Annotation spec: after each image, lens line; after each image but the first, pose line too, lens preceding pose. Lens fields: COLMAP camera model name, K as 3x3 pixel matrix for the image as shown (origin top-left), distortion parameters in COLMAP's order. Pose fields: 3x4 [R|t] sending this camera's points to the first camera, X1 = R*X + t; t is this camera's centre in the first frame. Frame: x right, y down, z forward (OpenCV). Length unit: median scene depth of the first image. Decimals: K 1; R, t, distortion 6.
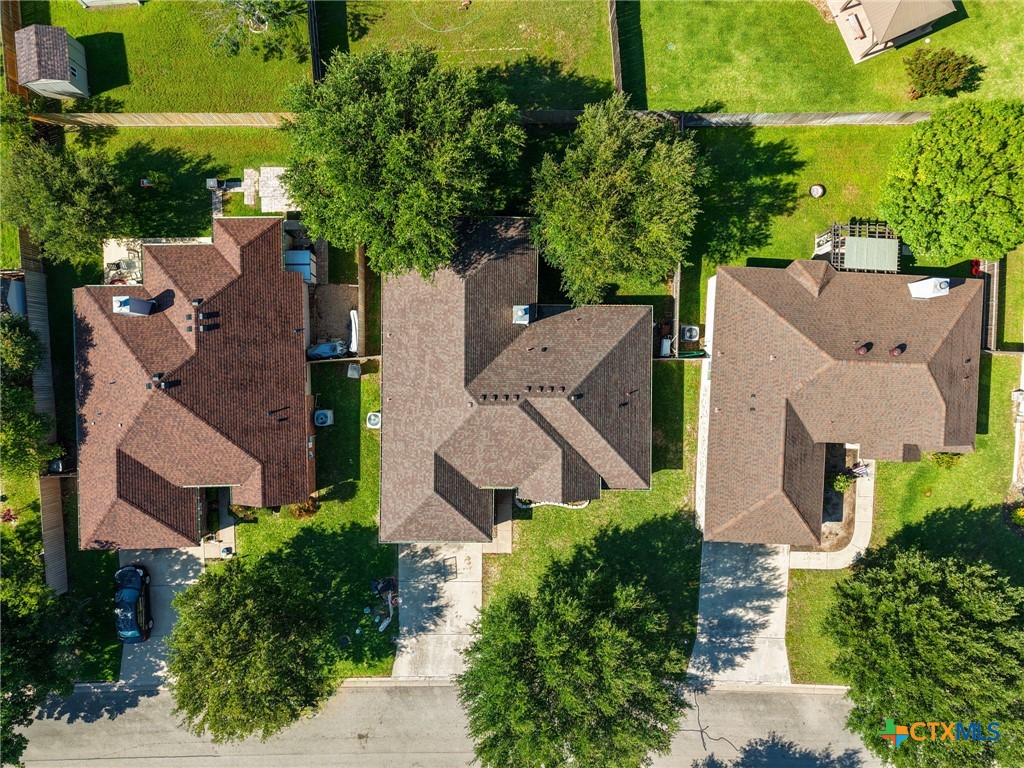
lens RADIAL K [[768.4, 0, 512.0], [0, 768.4, 384.0], [0, 0, 1]] dist [-0.000825, -0.000611]
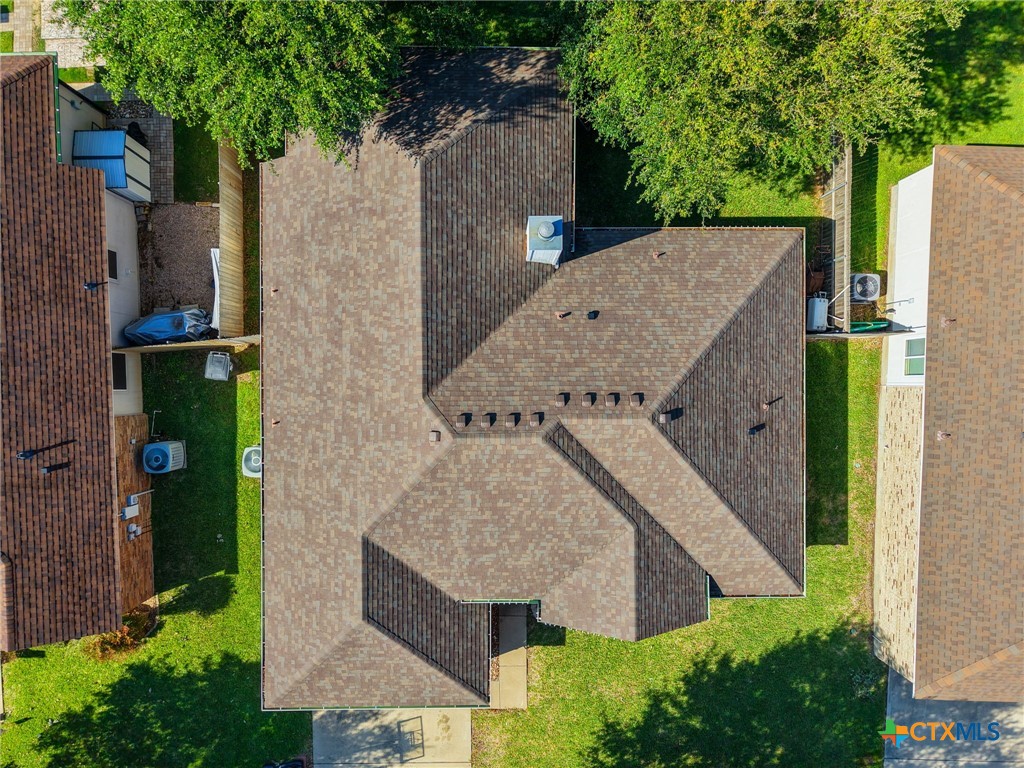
lens RADIAL K [[768.4, 0, 512.0], [0, 768.4, 384.0], [0, 0, 1]] dist [-0.000825, -0.000611]
pose [[0.999927, -0.011975, -0.001872, -0.007736], [0.011974, 0.999928, -0.000550, -0.002505], [0.001878, 0.000527, 0.999998, 0.510772]]
